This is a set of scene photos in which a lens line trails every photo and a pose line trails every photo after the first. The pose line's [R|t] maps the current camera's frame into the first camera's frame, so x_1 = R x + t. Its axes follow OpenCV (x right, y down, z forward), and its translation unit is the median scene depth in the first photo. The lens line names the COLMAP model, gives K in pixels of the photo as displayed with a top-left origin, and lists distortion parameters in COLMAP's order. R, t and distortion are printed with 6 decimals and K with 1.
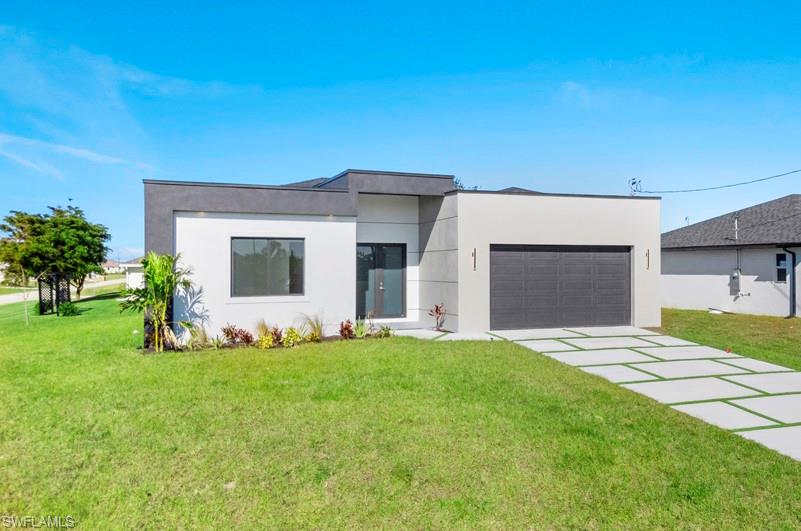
lens RADIAL K [[688.7, 0, 451.8], [0, 688.7, 264.4], [0, 0, 1]] dist [0.055822, -0.033641]
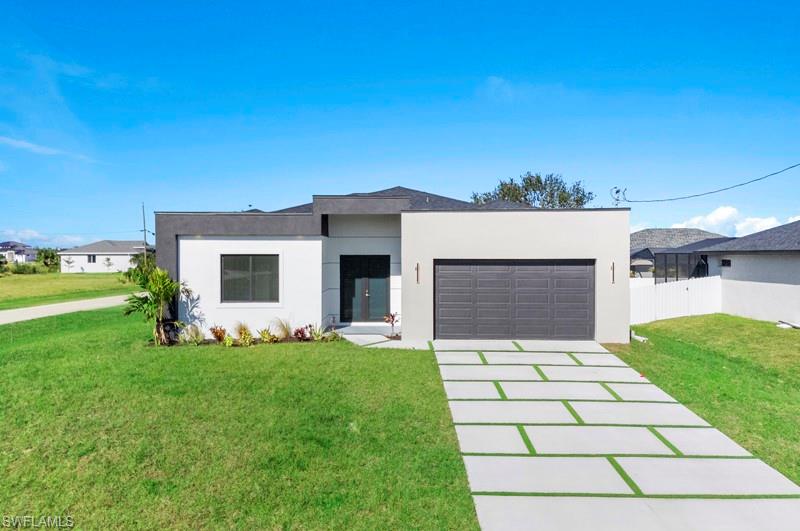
lens RADIAL K [[687.8, 0, 396.8], [0, 687.8, 260.4], [0, 0, 1]] dist [0.055822, -0.033641]
pose [[0.916464, 0.004927, -0.400086, 0.449838], [0.001941, 0.999858, 0.016761, -0.047680], [0.400112, -0.016138, 0.916324, -0.009957]]
